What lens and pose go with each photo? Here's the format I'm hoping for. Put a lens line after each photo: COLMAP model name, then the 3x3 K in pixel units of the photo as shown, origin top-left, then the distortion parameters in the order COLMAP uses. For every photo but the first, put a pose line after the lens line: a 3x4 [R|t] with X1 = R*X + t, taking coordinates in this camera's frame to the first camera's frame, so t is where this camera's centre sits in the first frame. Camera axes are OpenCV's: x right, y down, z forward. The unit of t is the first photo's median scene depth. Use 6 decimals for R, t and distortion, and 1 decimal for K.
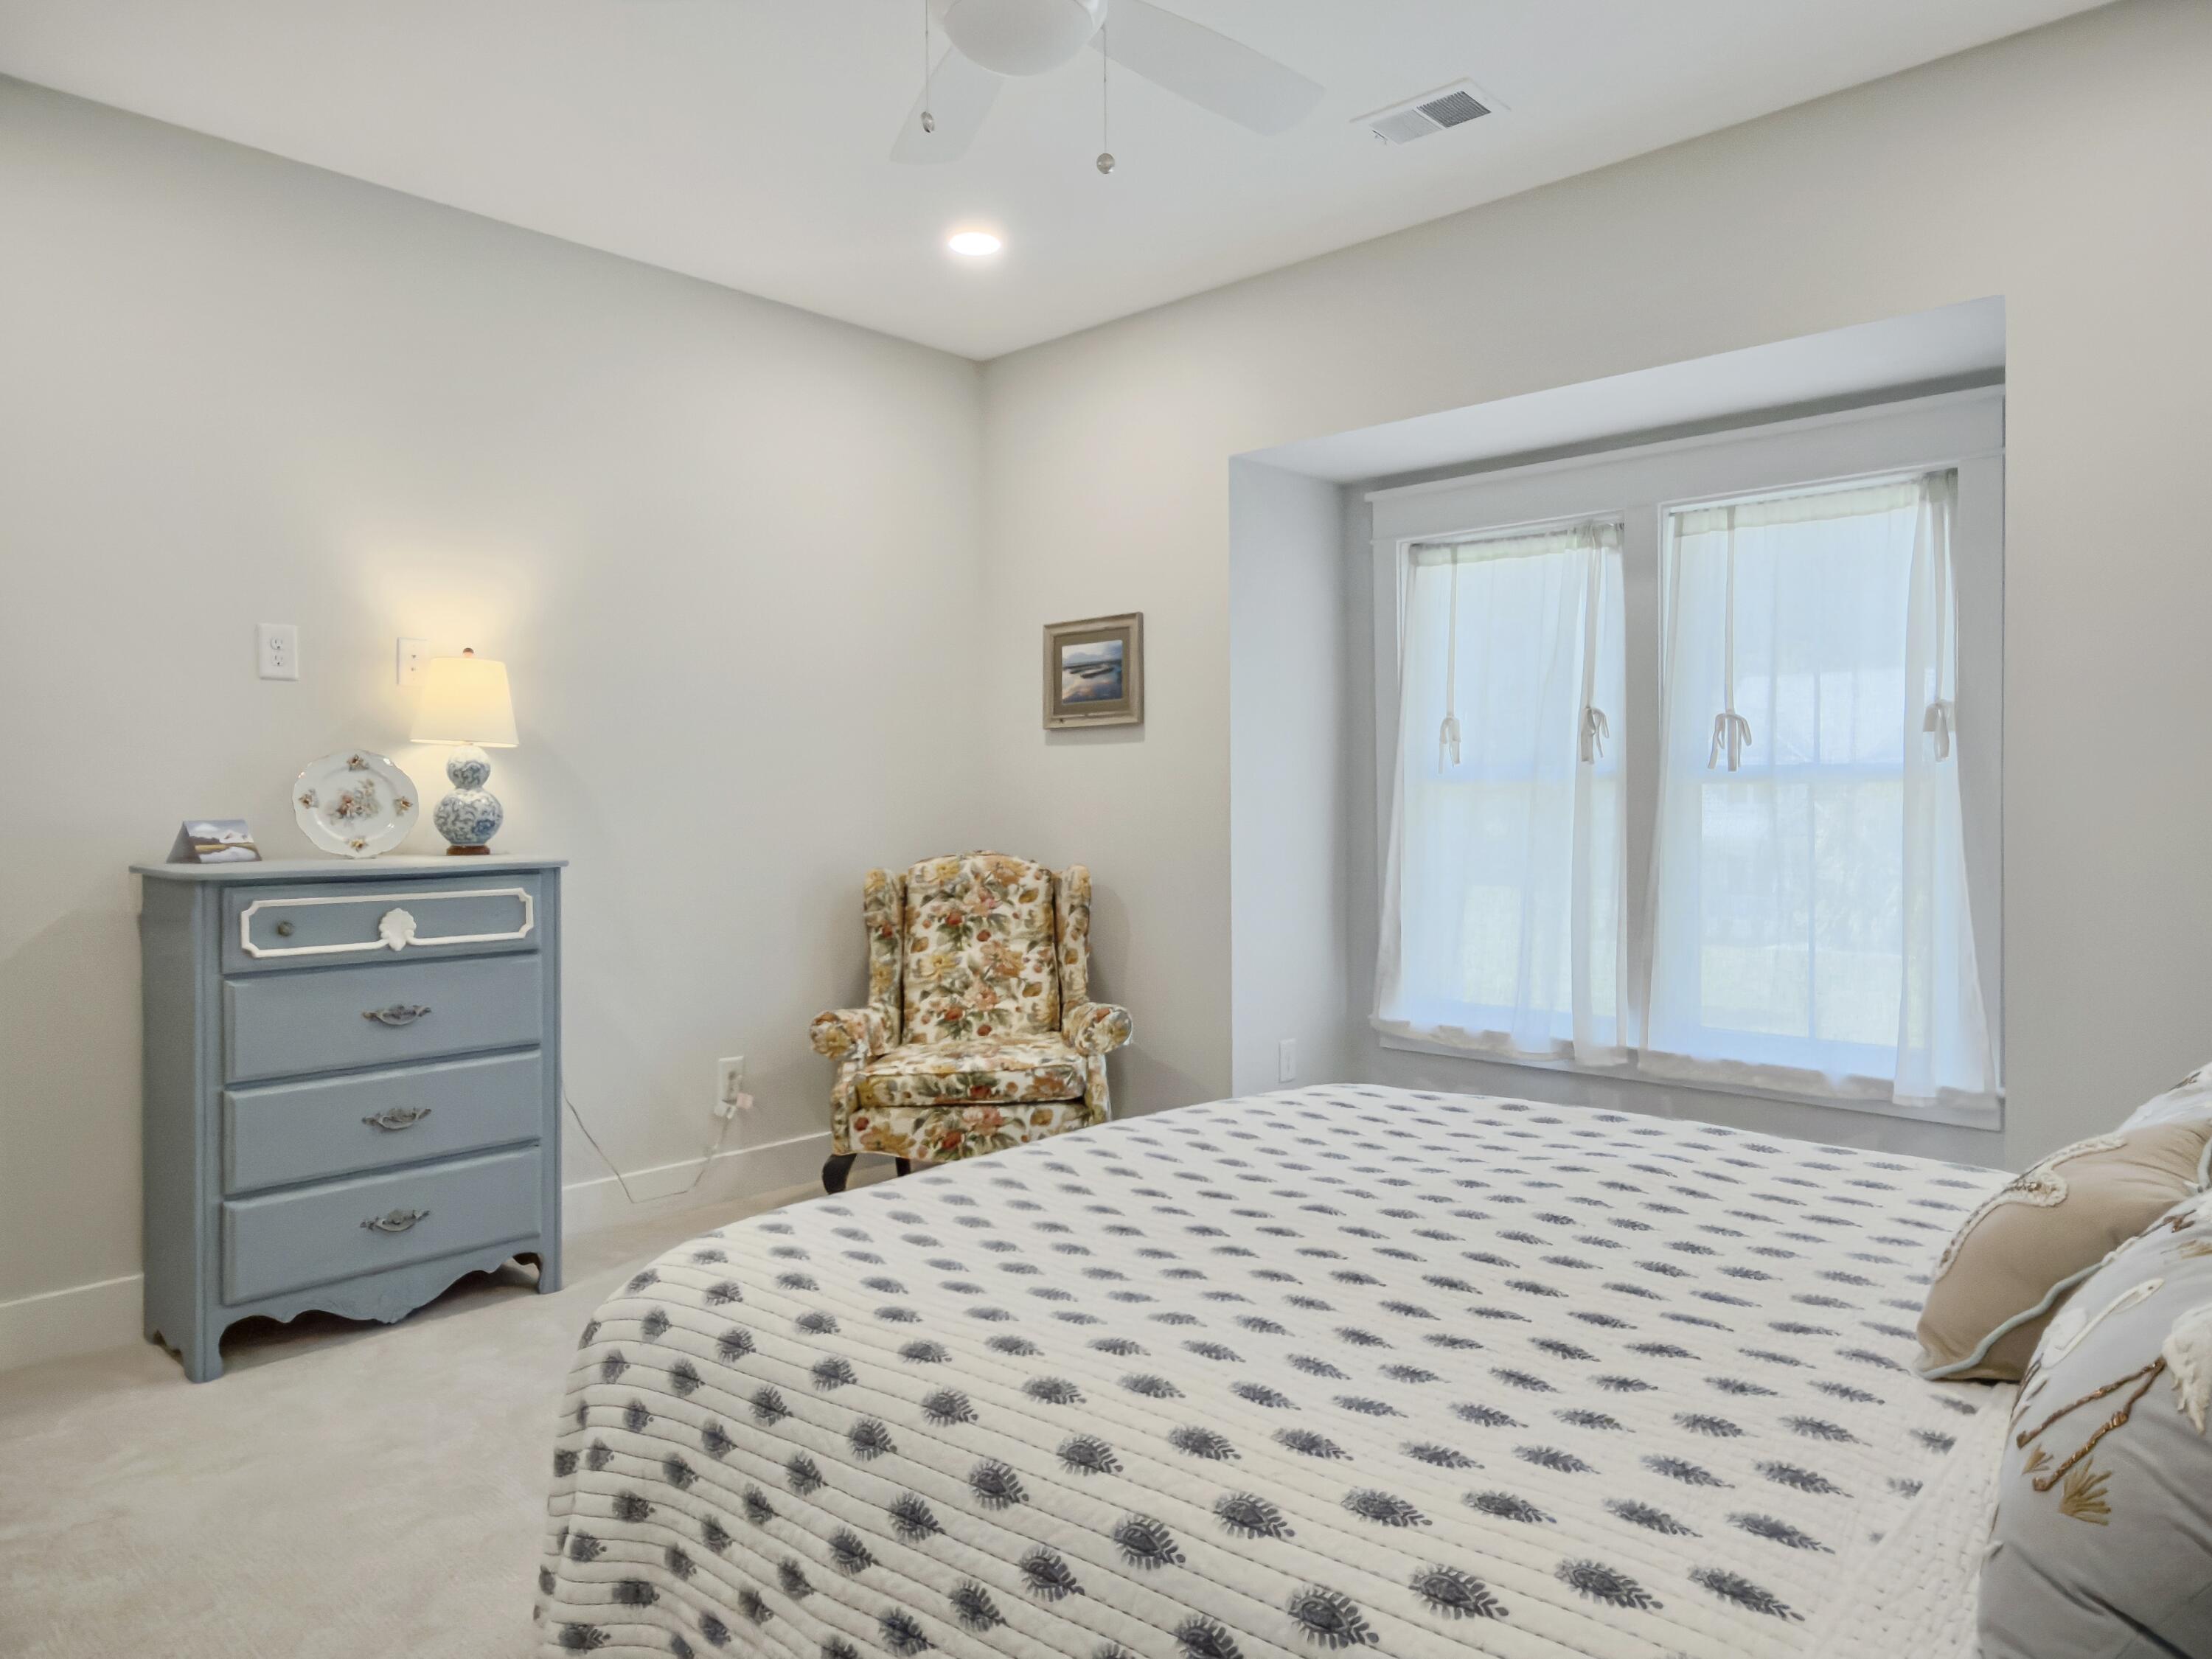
lens RADIAL K [[1432.6, 0, 1106.0], [0, 1432.6, 814.9], [0, 0, 1]] dist [0.004243, 0.000955]
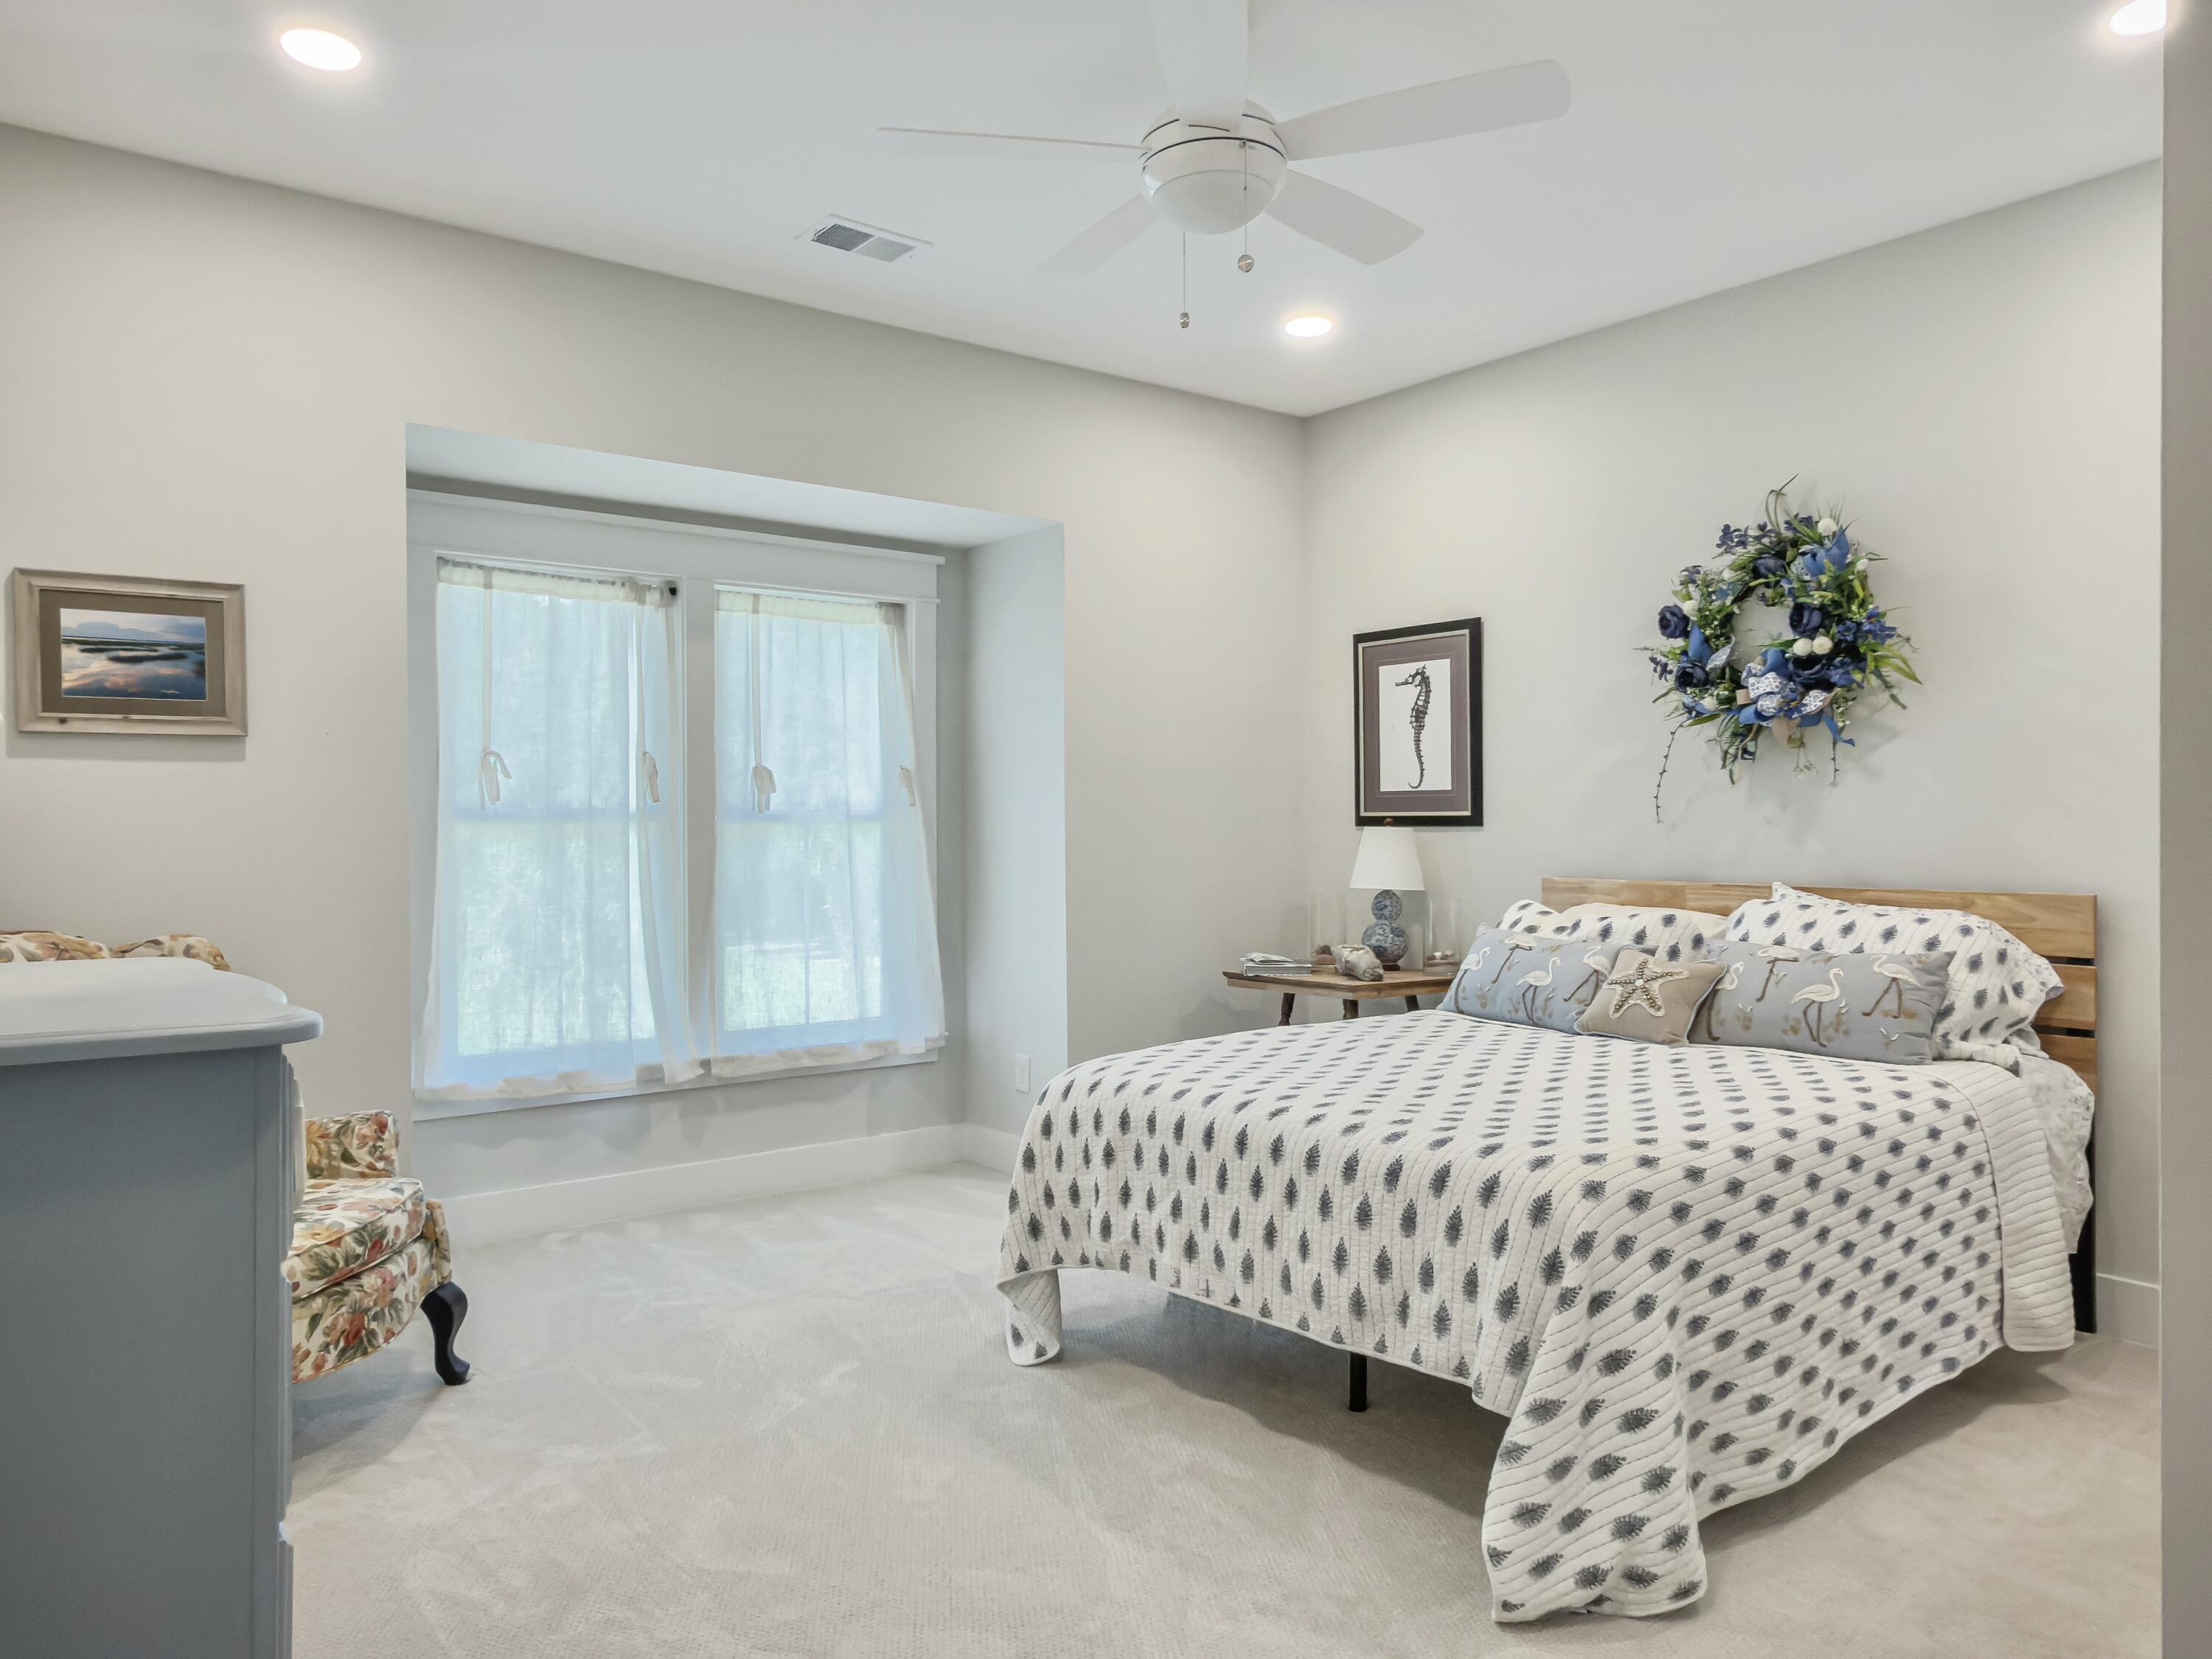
lens RADIAL K [[1475.7, 0, 1106.9], [0, 1475.7, 831.0], [0, 0, 1]] dist [0.000328, -0.001144]
pose [[0.168192, 0.000548, 0.985754, -0.666403], [0.015067, 0.999882, -0.003127, -0.007119], [-0.985639, 0.015379, 0.168164, 0.453927]]
